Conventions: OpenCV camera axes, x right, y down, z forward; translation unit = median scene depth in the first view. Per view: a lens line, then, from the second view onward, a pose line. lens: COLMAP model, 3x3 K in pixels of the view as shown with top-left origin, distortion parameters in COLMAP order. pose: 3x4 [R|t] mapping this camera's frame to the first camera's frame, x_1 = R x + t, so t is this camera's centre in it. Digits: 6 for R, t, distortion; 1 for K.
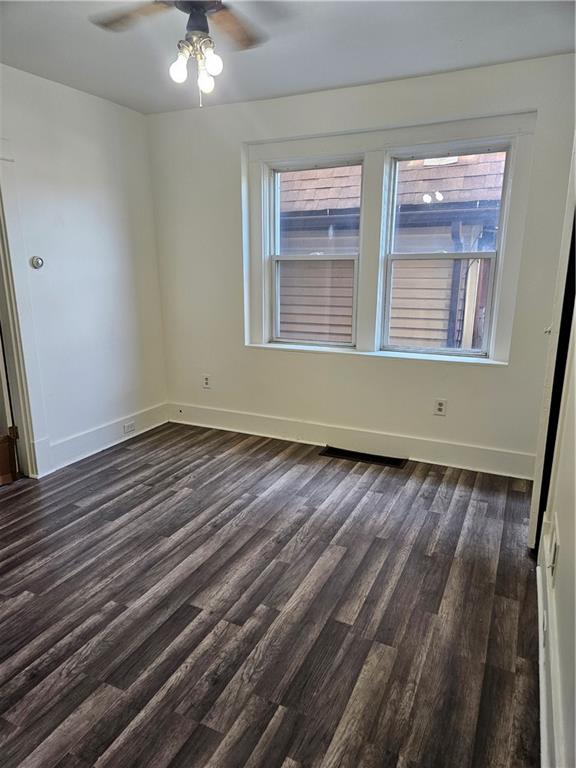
lens RADIAL K [[512.2, 0, 279.8], [0, 512.2, 381.4], [0, 0, 1]] dist [0.074899, -0.060126]
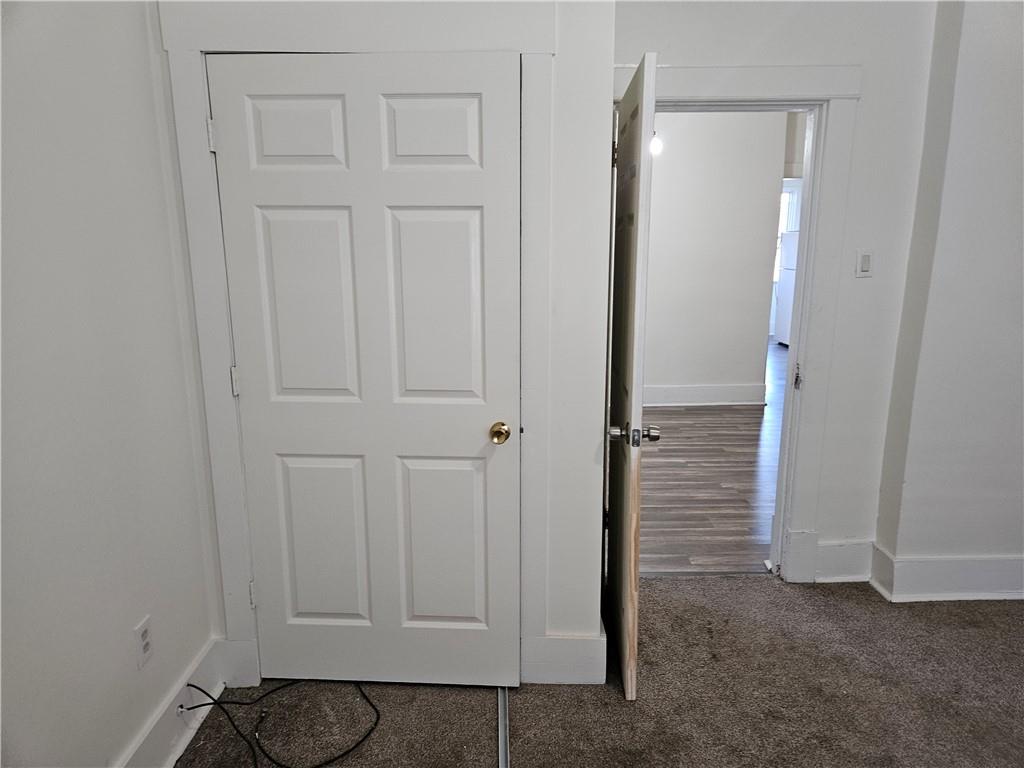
lens RADIAL K [[682.9, 0, 516.9], [0, 682.9, 381.5], [0, 0, 1]] dist [0.074899, -0.060126]
pose [[-0.449463, -0.181393, 0.874688, -1.491991], [0.209104, 0.930599, 0.300436, -0.435108], [-0.868481, 0.317935, -0.380340, 1.738480]]
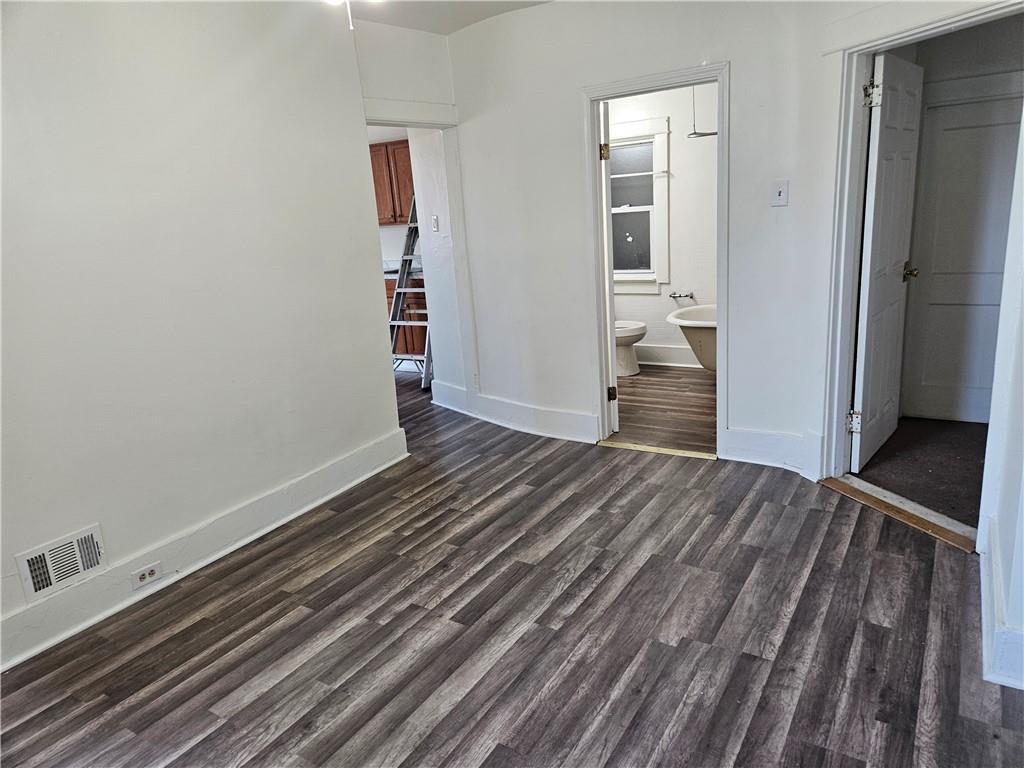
lens RADIAL K [[682.9, 0, 516.3], [0, 682.9, 378.0], [0, 0, 1]] dist [0.074899, -0.060126]
pose [[-0.990609, 0.040290, 0.130651, -0.338680], [0.096345, 0.883733, 0.457967, -0.351376], [-0.097009, 0.466254, -0.879316, 1.439146]]
